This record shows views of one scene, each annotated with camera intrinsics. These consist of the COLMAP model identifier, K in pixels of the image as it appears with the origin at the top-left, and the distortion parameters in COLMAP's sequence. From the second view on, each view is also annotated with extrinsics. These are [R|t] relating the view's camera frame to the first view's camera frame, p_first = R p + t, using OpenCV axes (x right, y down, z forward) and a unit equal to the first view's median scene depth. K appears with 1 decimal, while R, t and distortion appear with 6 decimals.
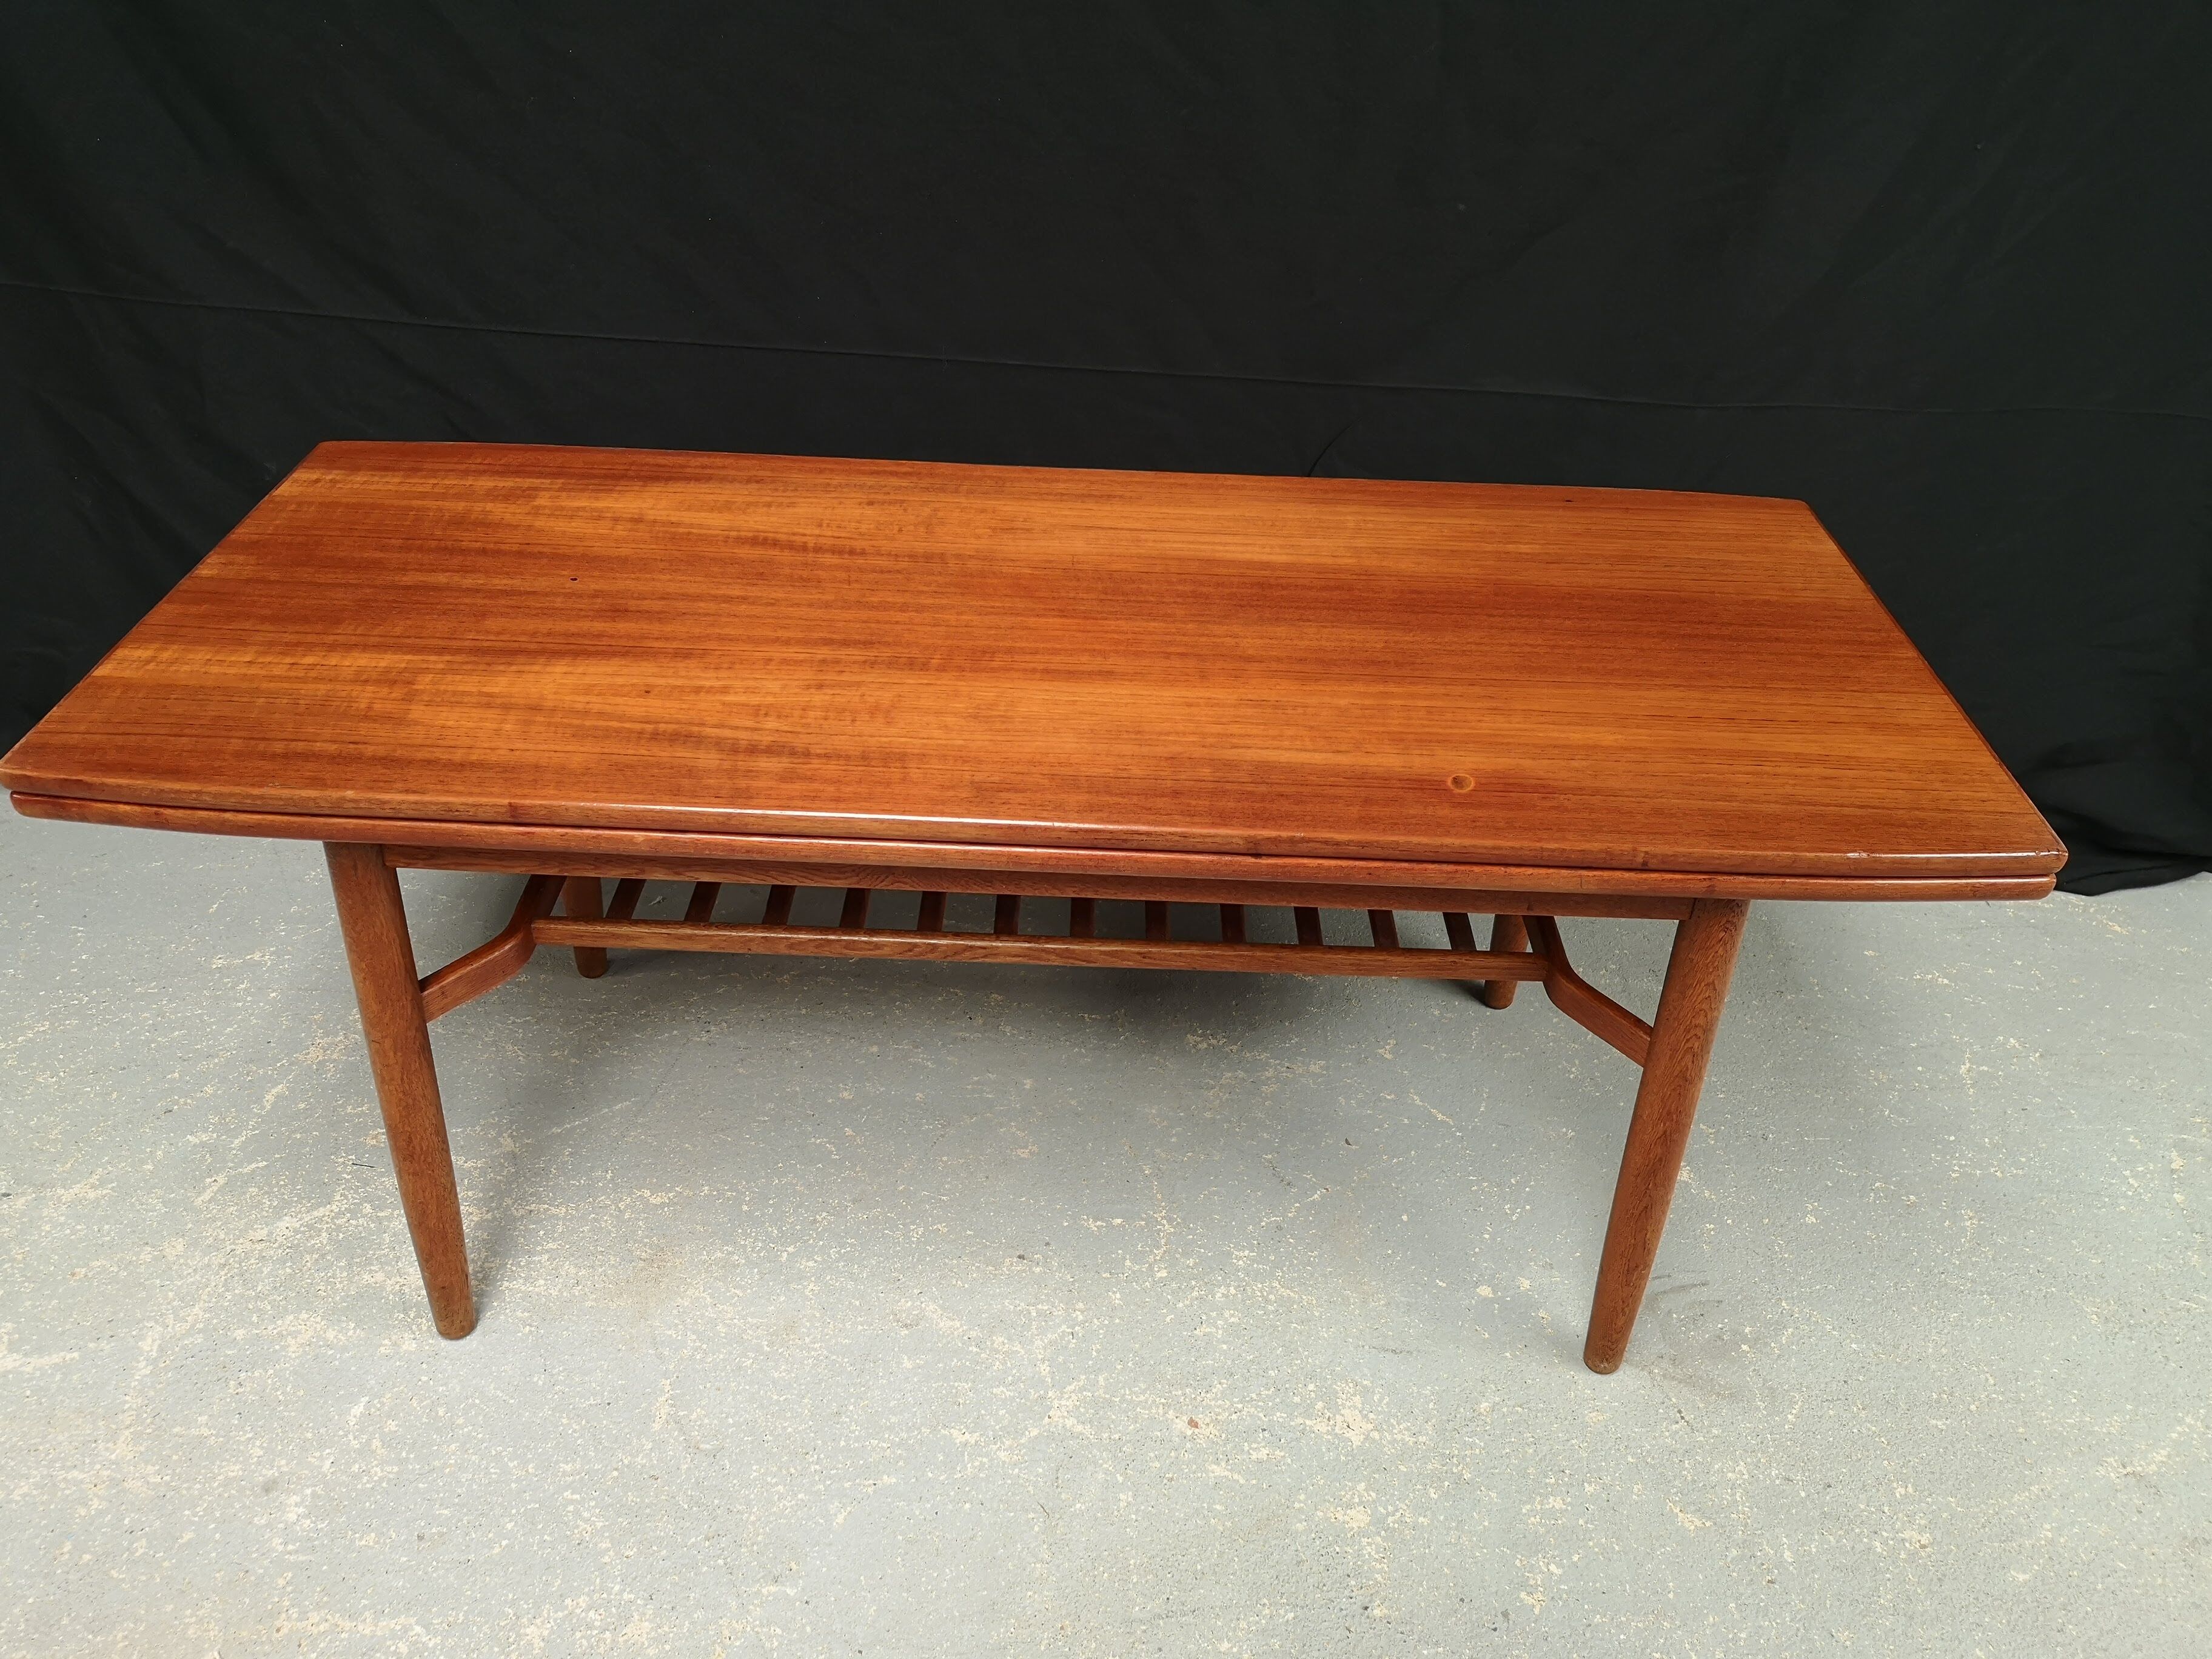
lens RADIAL K [[1794.3, 0, 1106.5], [0, 1794.3, 834.6], [0, 0, 1]] dist [0.026574, -0.052146]
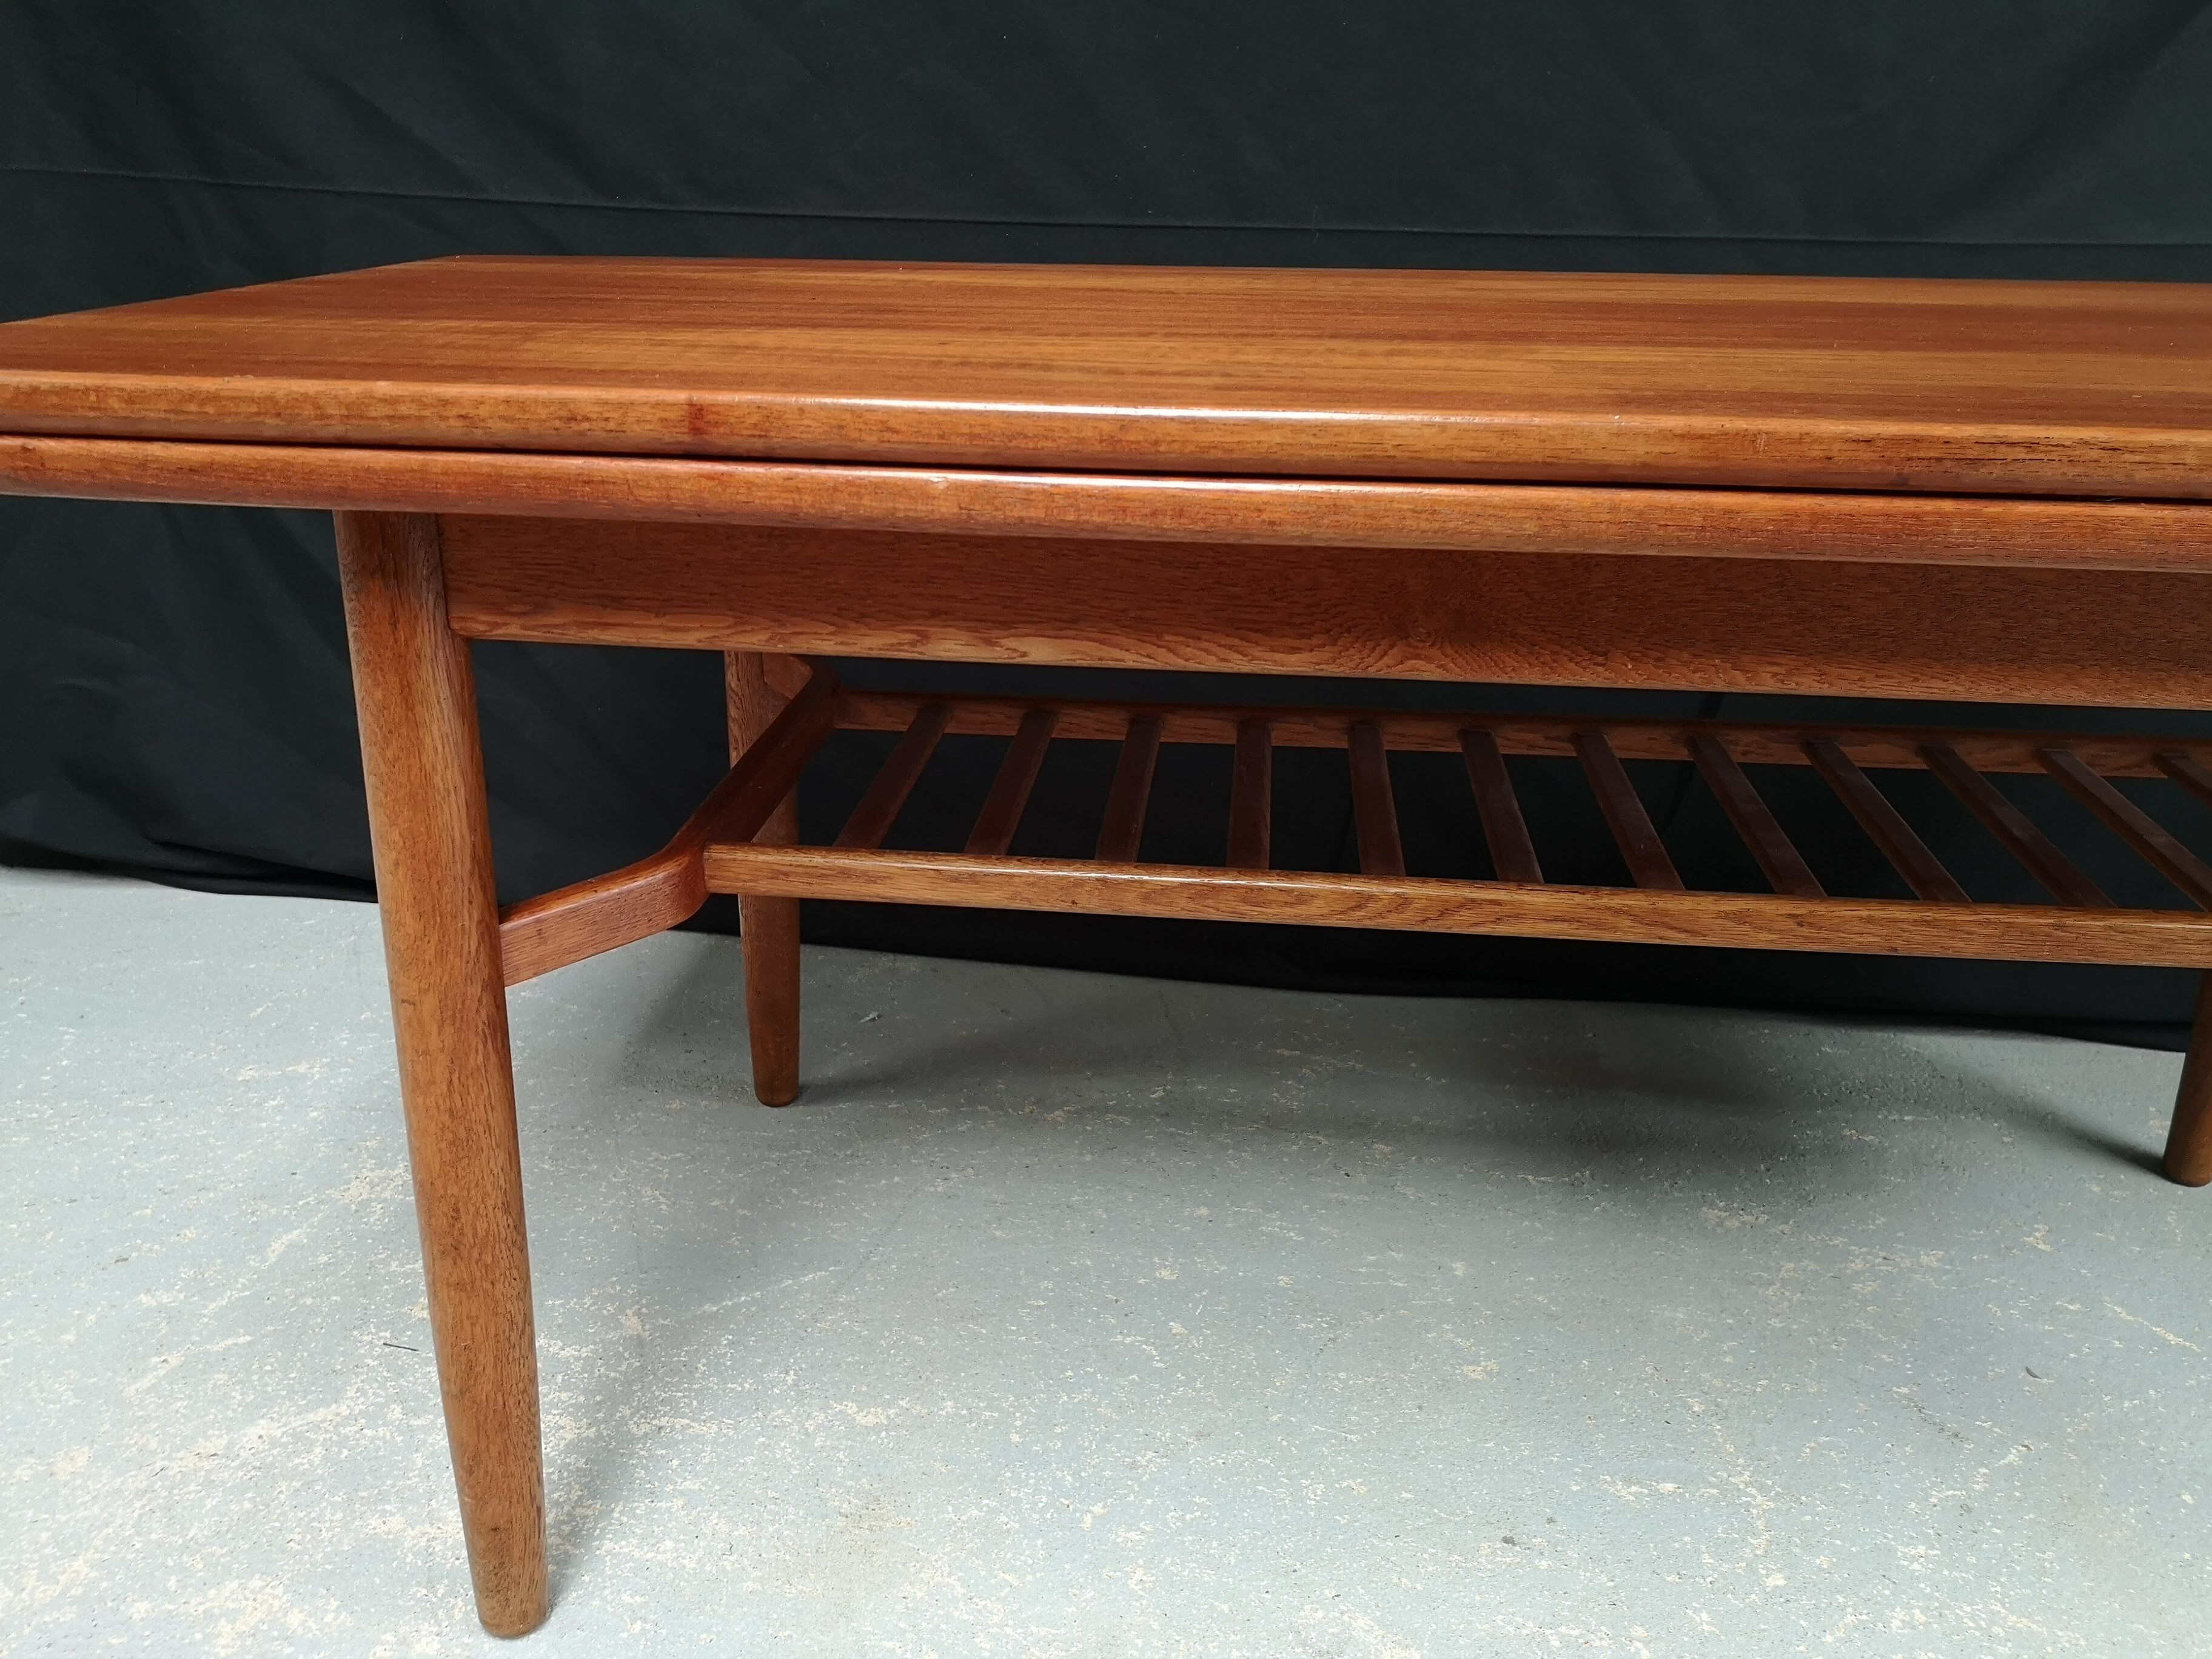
lens RADIAL K [[1794.3, 0, 1106.8], [0, 1794.3, 816.7], [0, 0, 1]] dist [0.026574, -0.052146]
pose [[0.996159, 0.003640, -0.087487, -0.134806], [-0.023552, 0.973454, -0.227667, 0.159871], [0.084336, 0.228853, 0.969801, 0.431891]]
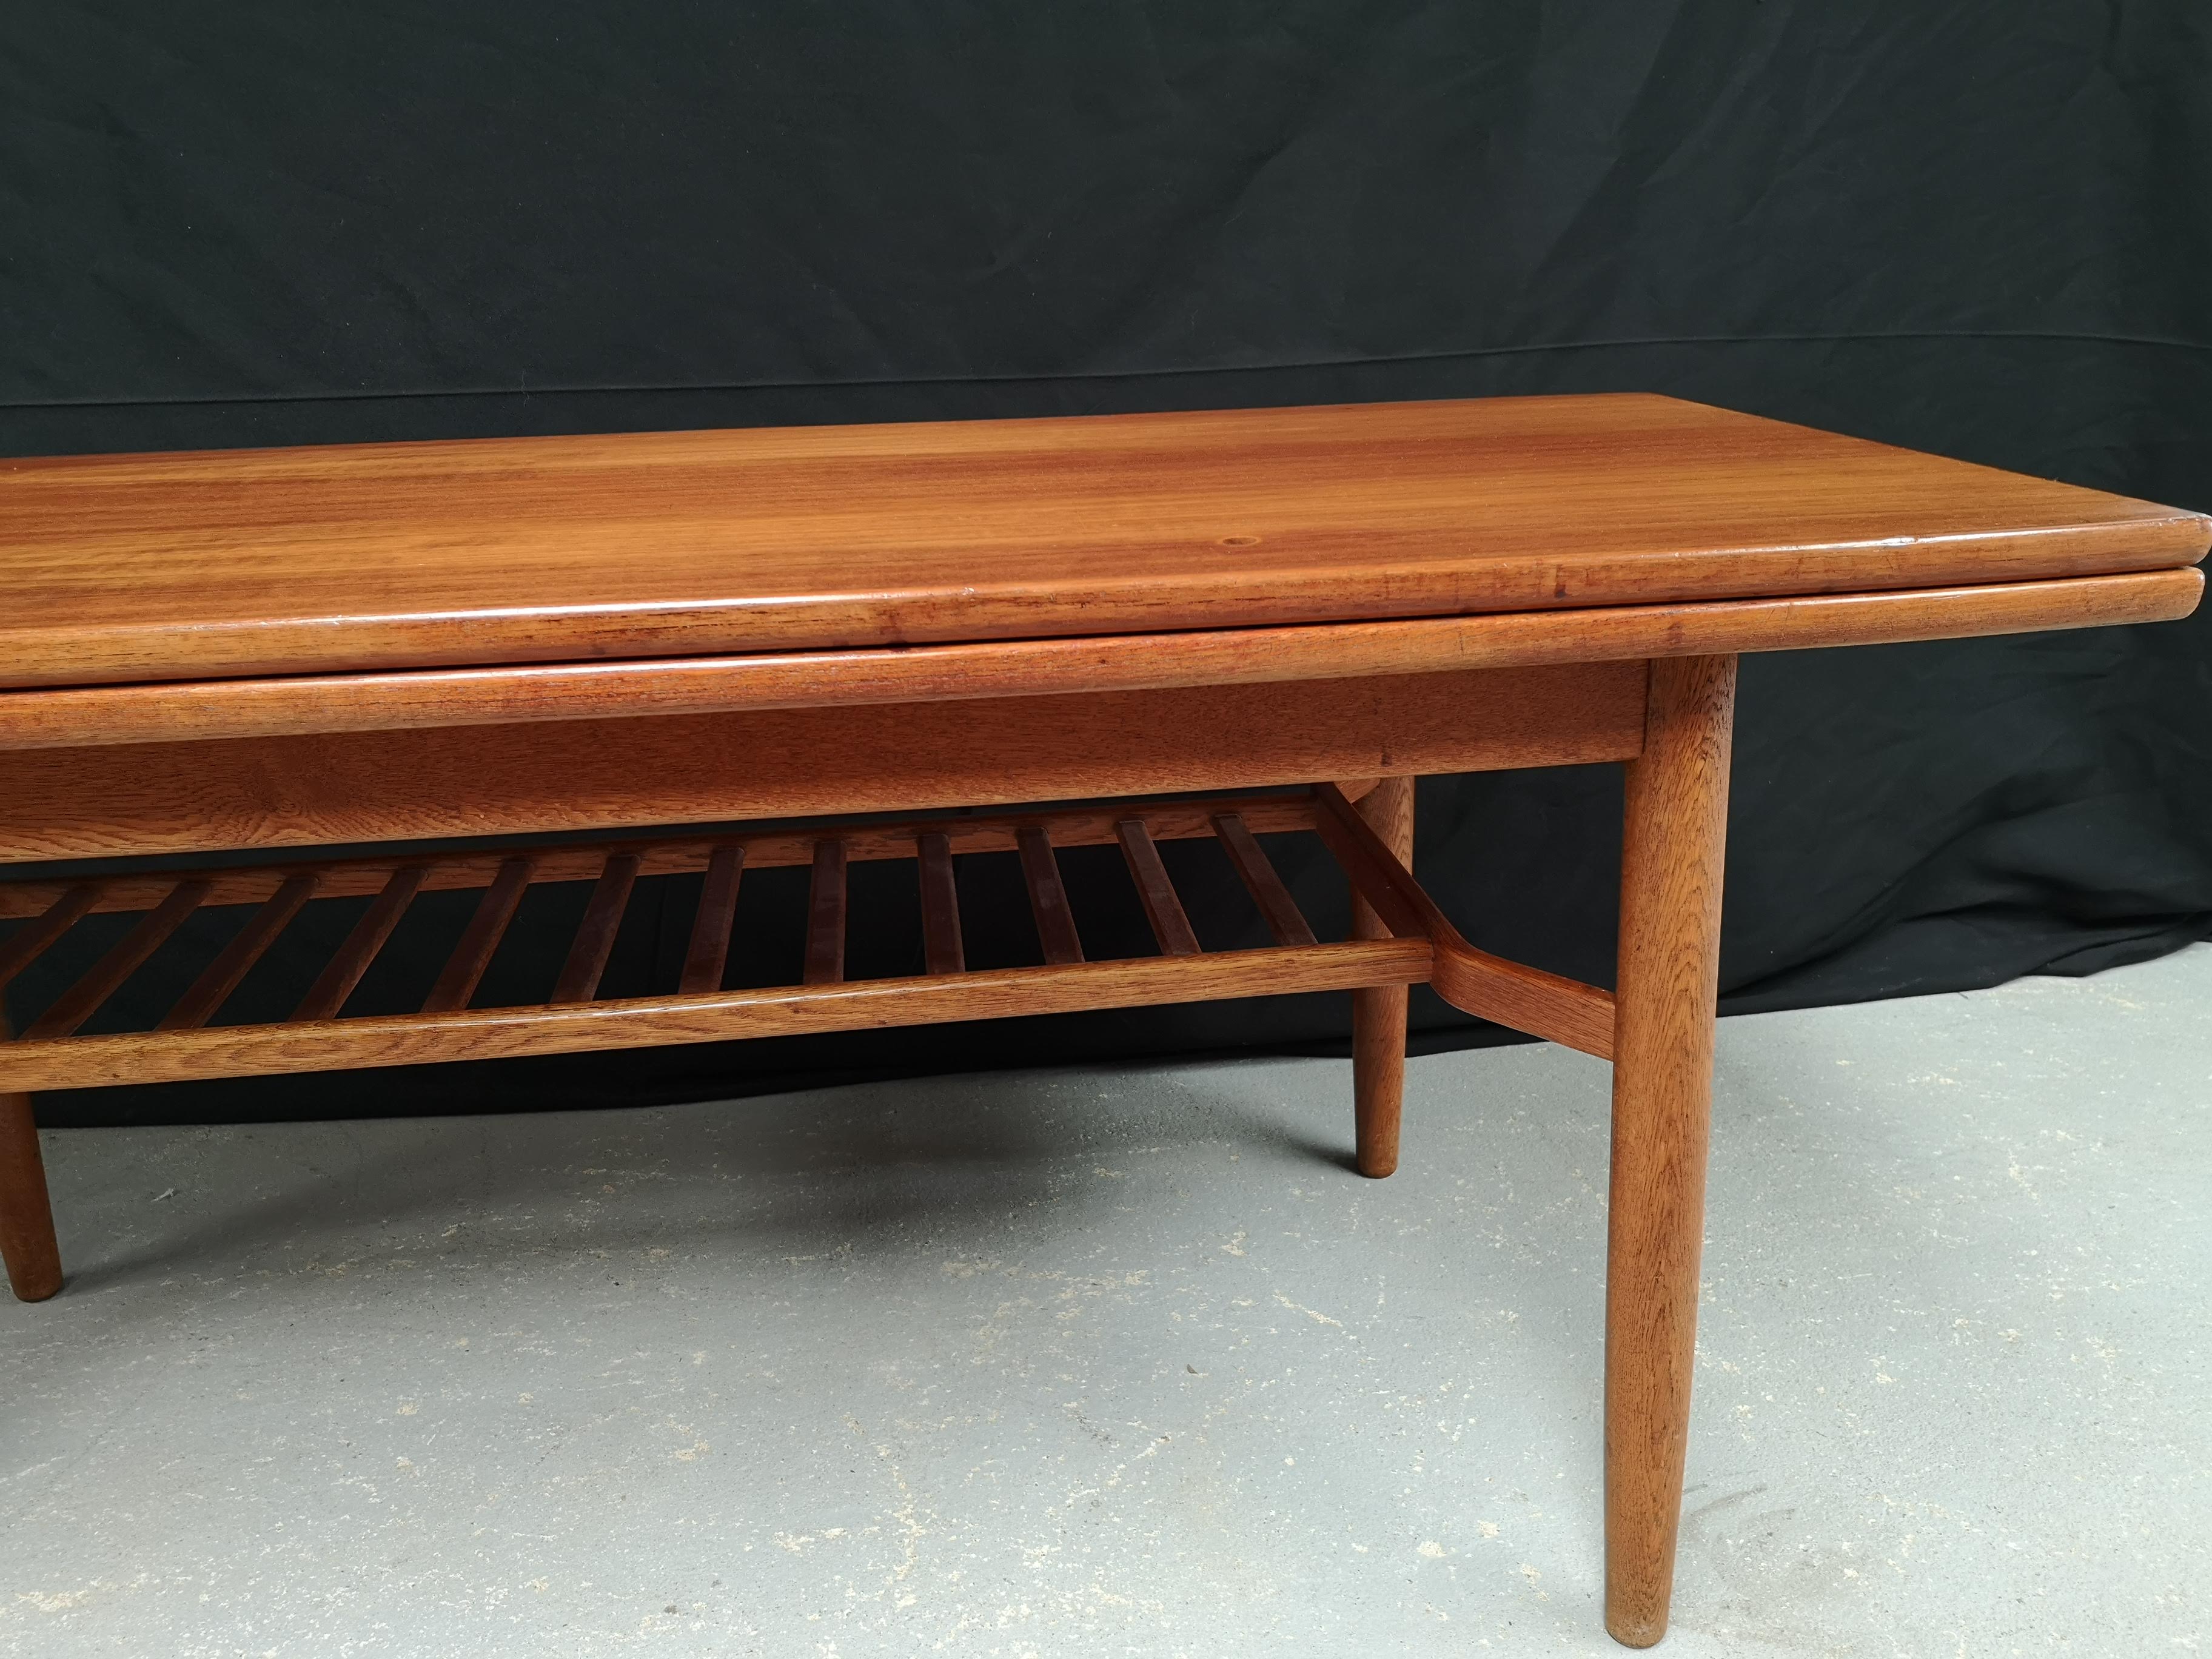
lens RADIAL K [[1794.3, 0, 1121.2], [0, 1794.3, 813.1], [0, 0, 1]] dist [0.026574, -0.052146]
pose [[0.988097, -0.103876, 0.113469, 0.065879], [0.131018, 0.954792, -0.266845, 0.175998], [-0.080621, 0.278535, 0.957036, 0.370539]]
